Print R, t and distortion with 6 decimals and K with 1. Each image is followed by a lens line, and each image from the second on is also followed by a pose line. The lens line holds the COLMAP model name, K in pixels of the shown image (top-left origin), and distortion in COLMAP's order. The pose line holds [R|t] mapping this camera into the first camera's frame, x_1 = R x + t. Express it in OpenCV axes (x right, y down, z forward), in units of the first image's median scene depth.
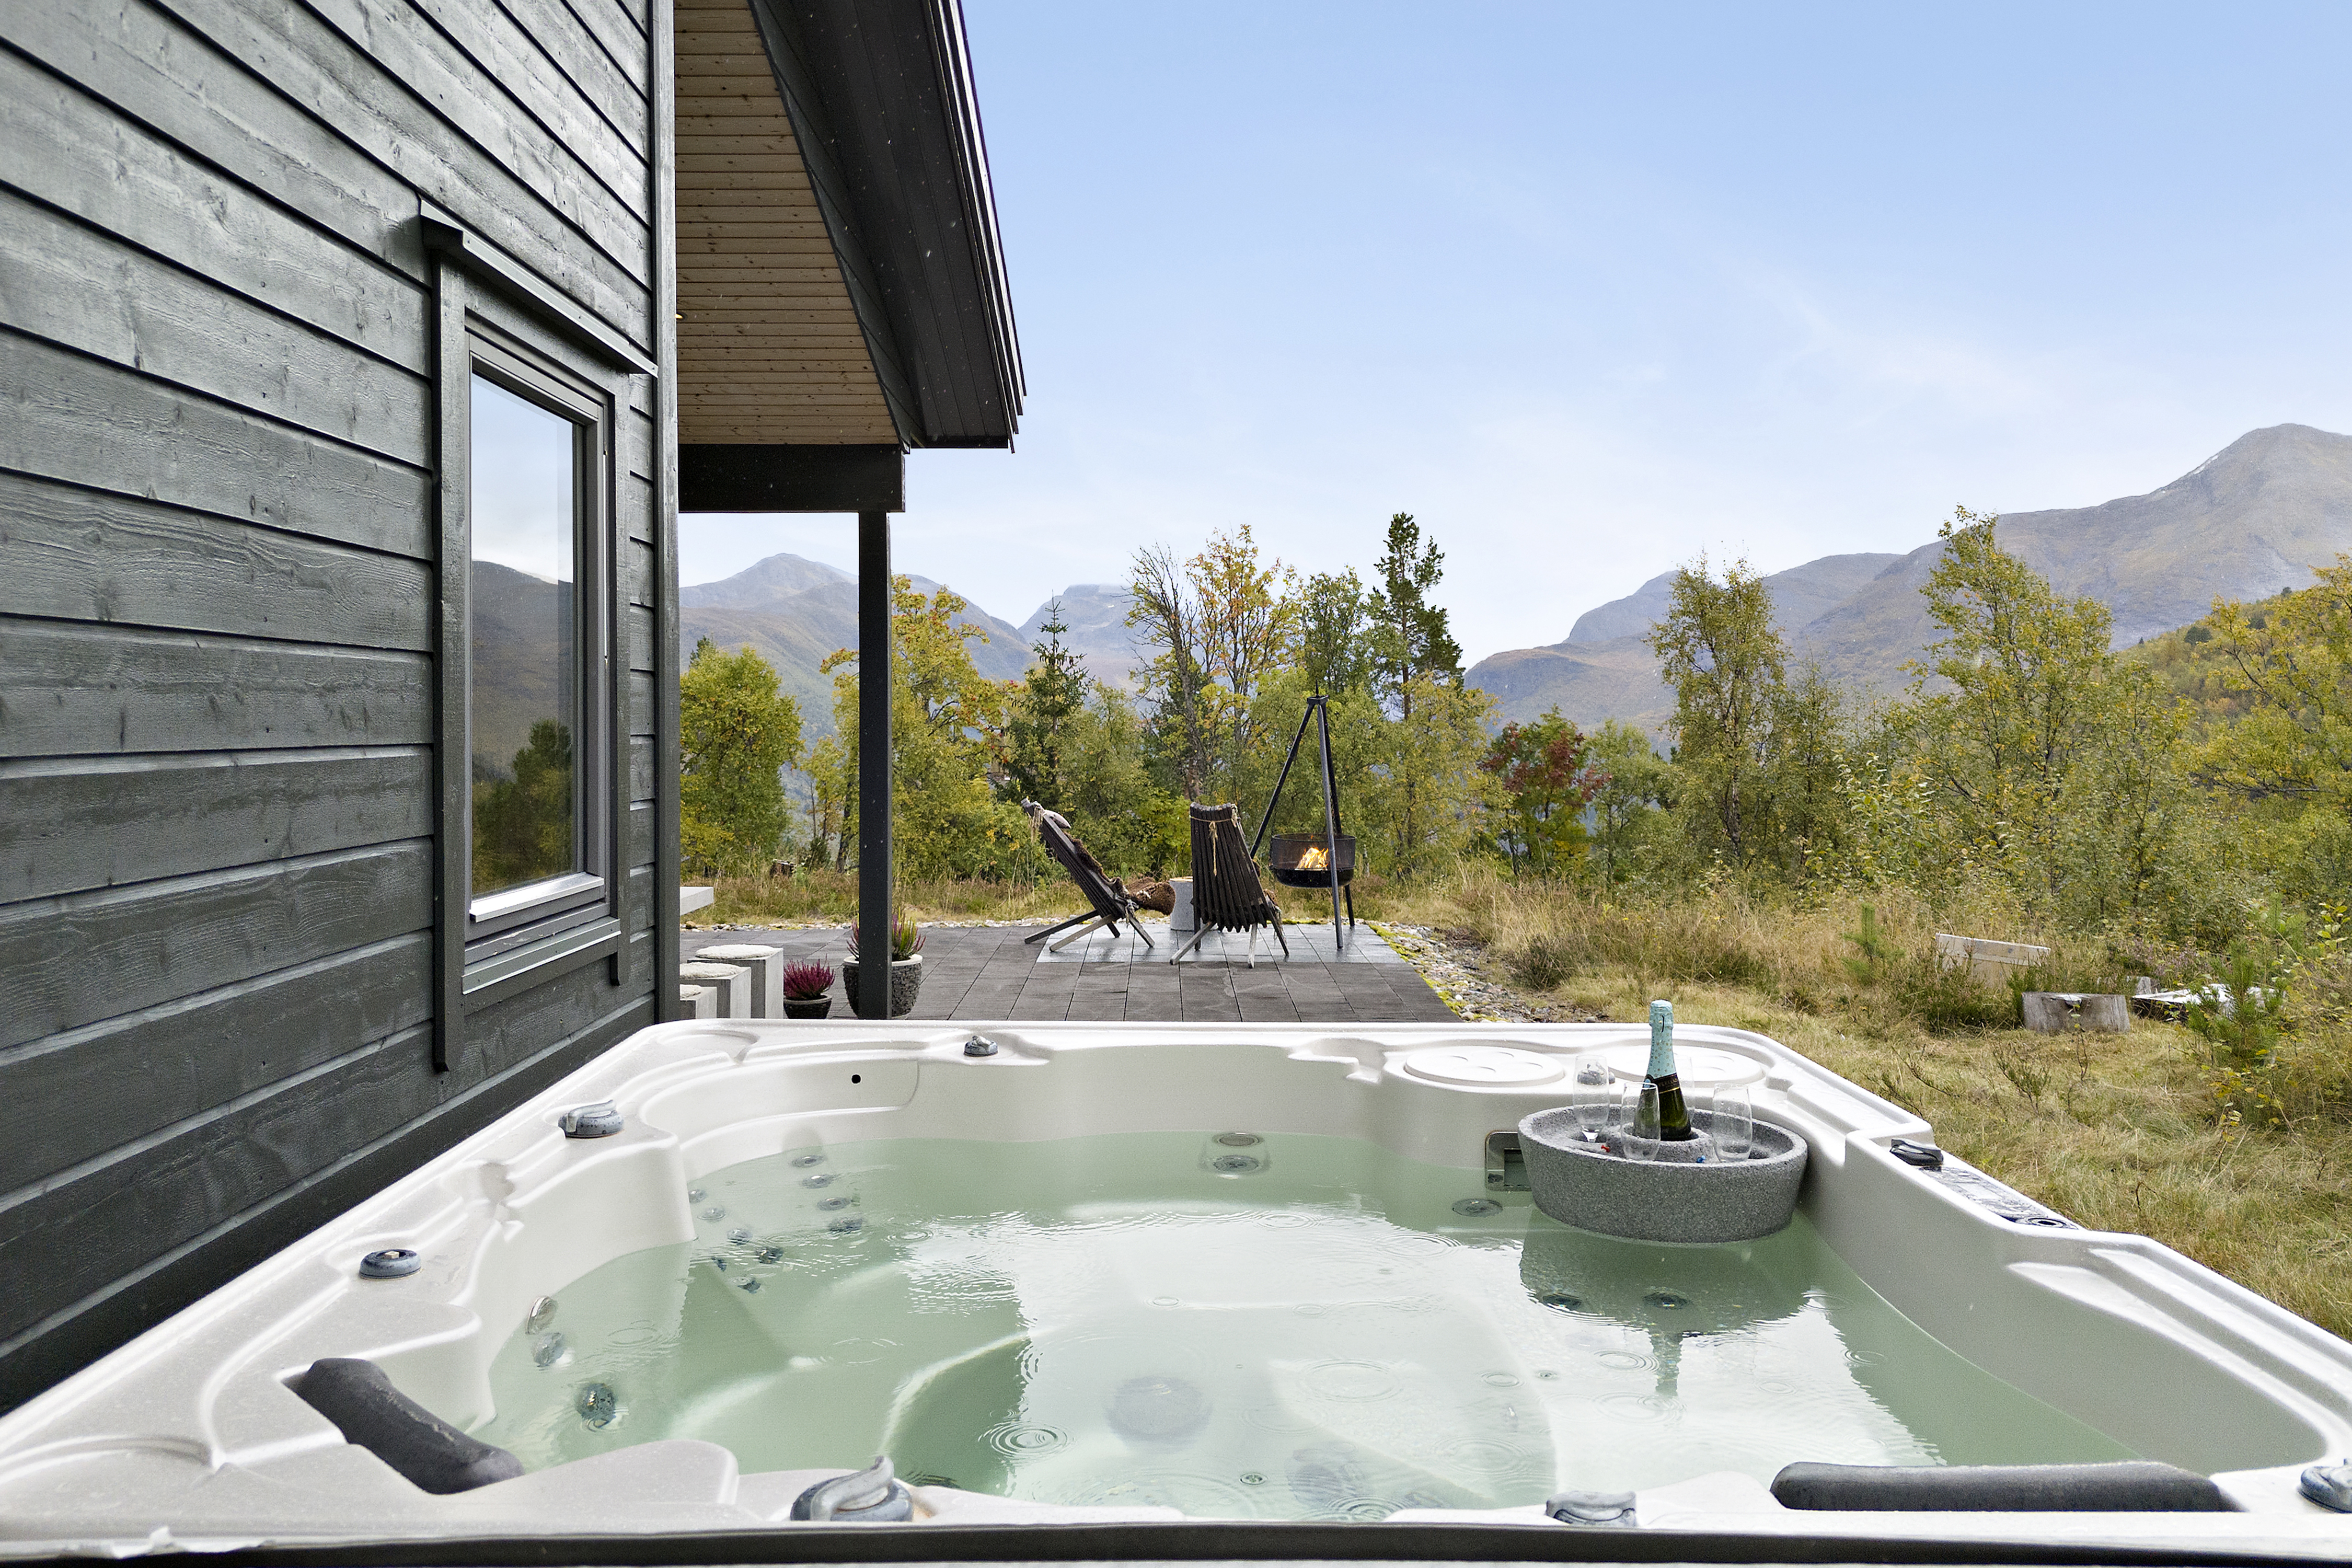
lens RADIAL K [[1739.7, 0, 1184.6], [0, 1739.7, 715.1], [0, 0, 1]] dist [0.070815, -0.000700]
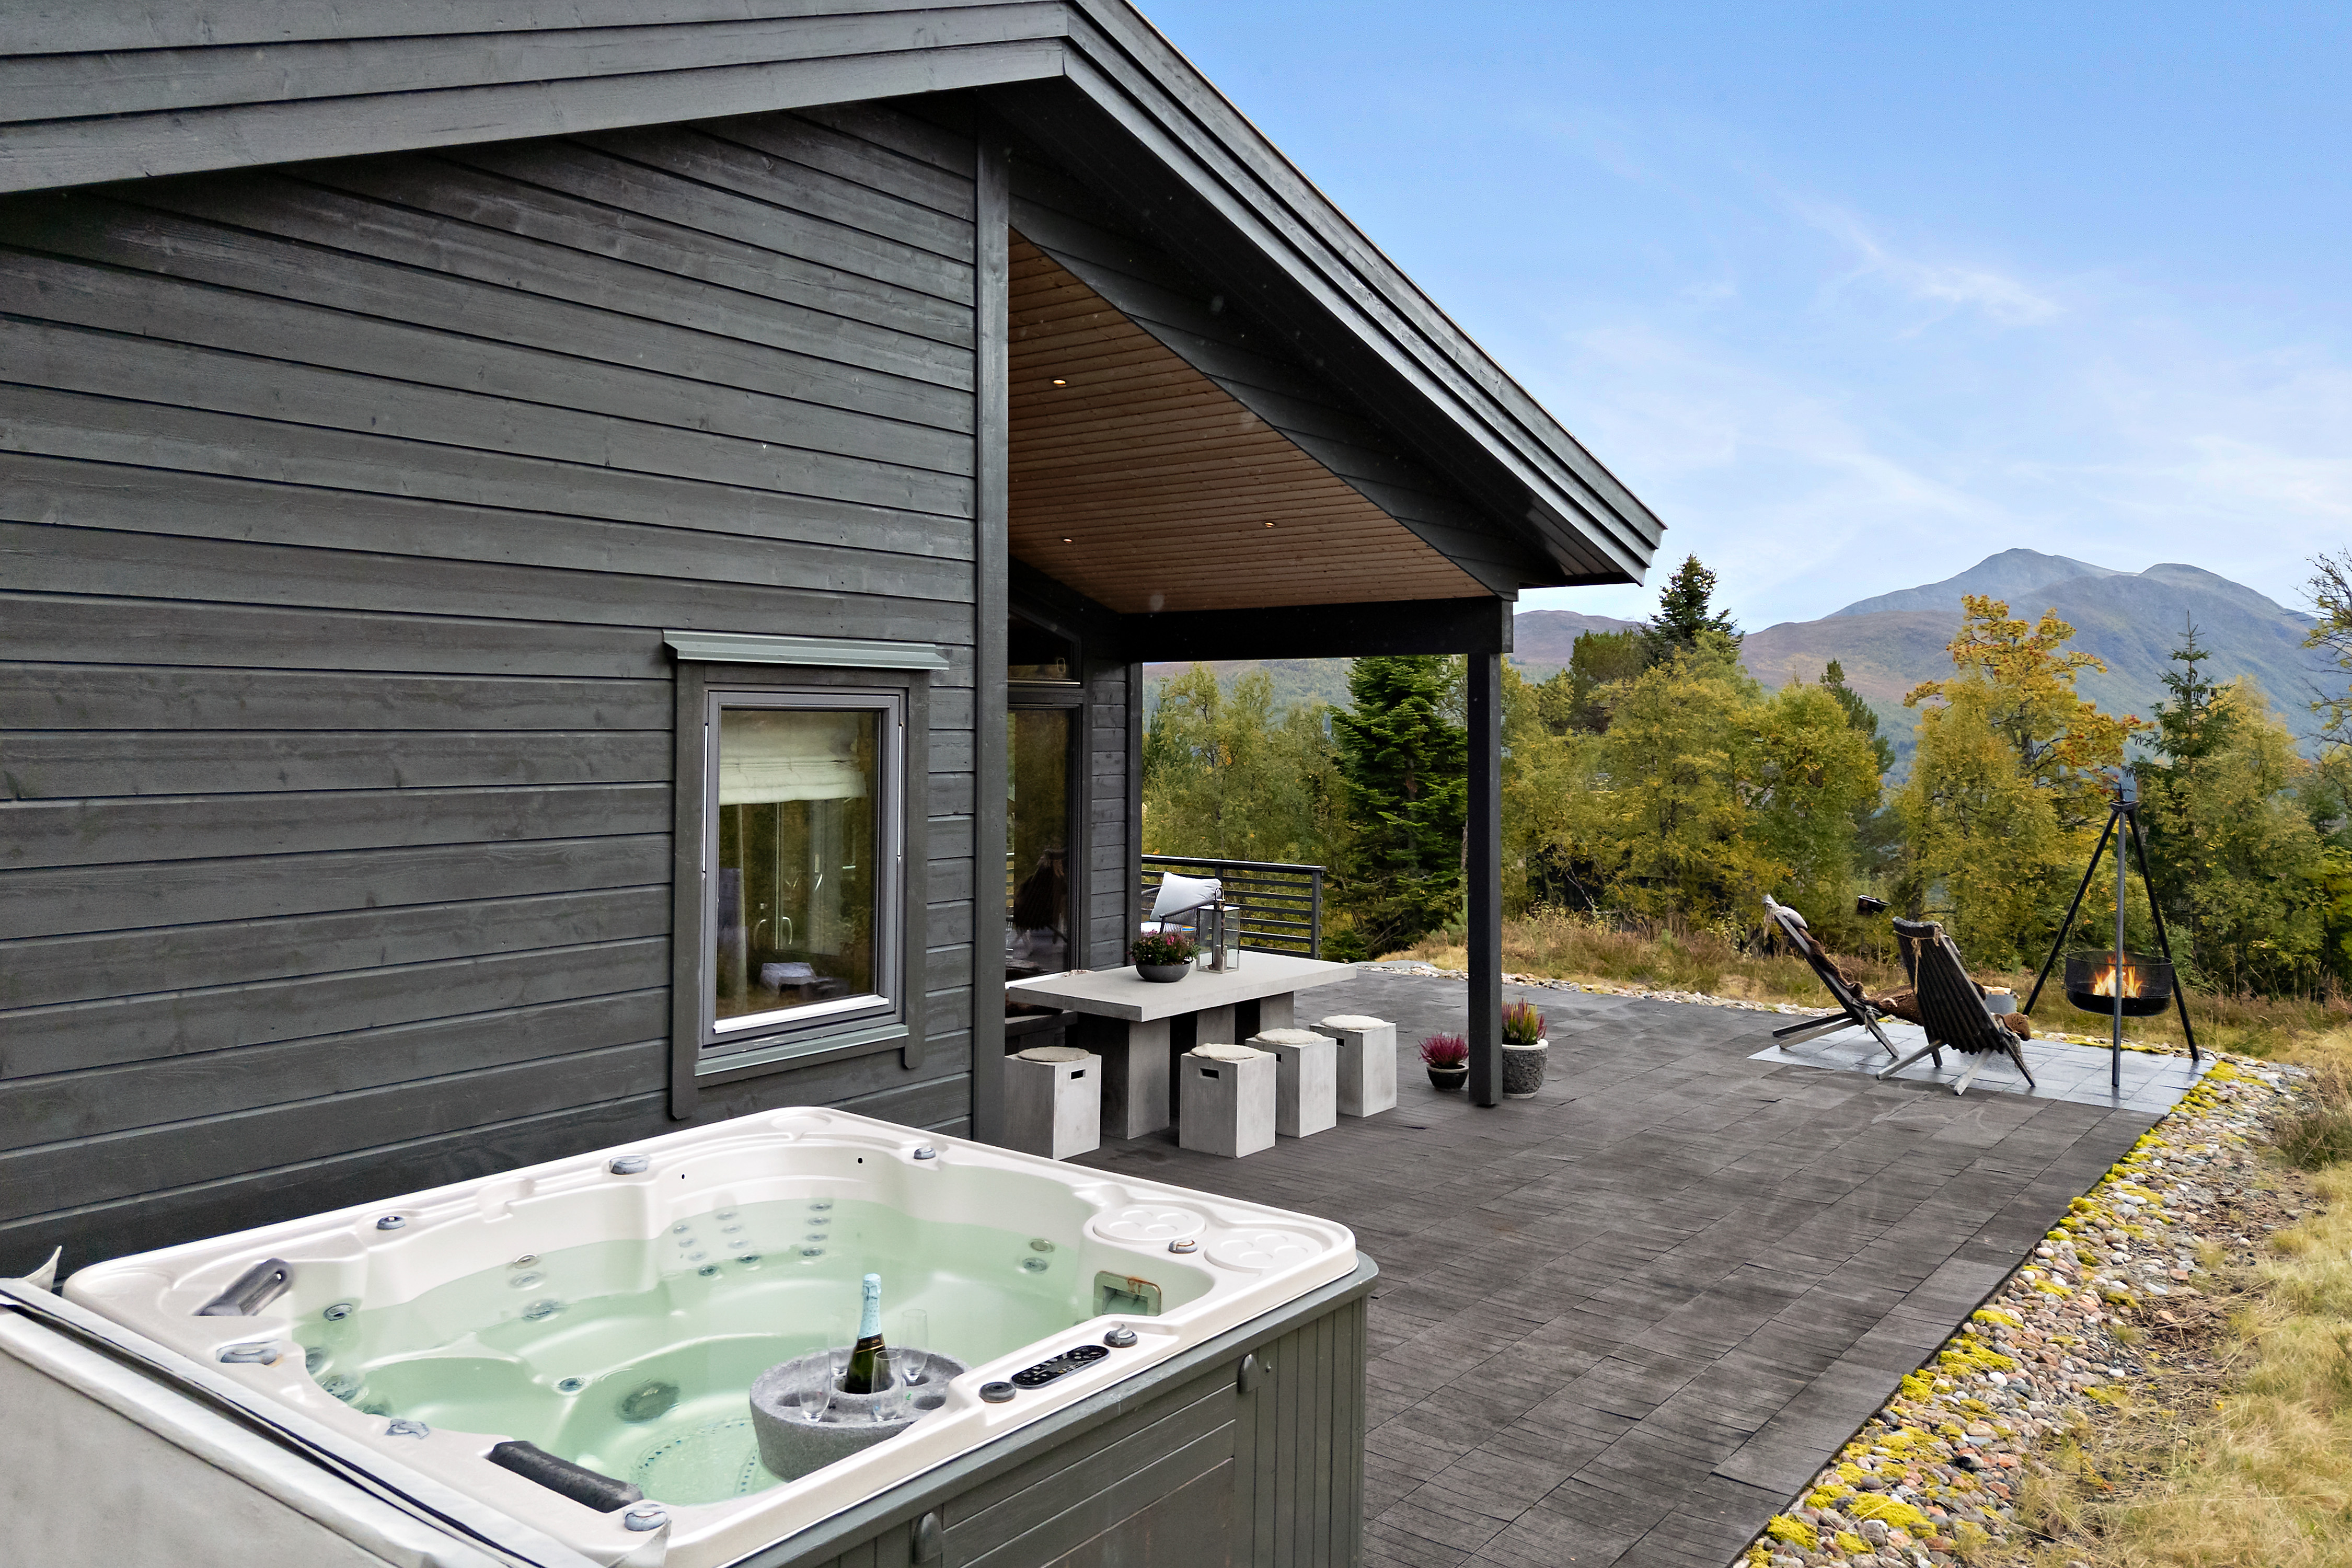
lens RADIAL K [[1739.7, 0, 1184.6], [0, 1739.7, 715.1], [0, 0, 1]] dist [0.070815, -0.000700]
pose [[0.779877, 0.005254, -0.625911, 0.282402], [-0.006501, 0.999979, 0.000294, -0.054187], [0.625899, 0.003839, 0.779895, -0.014438]]
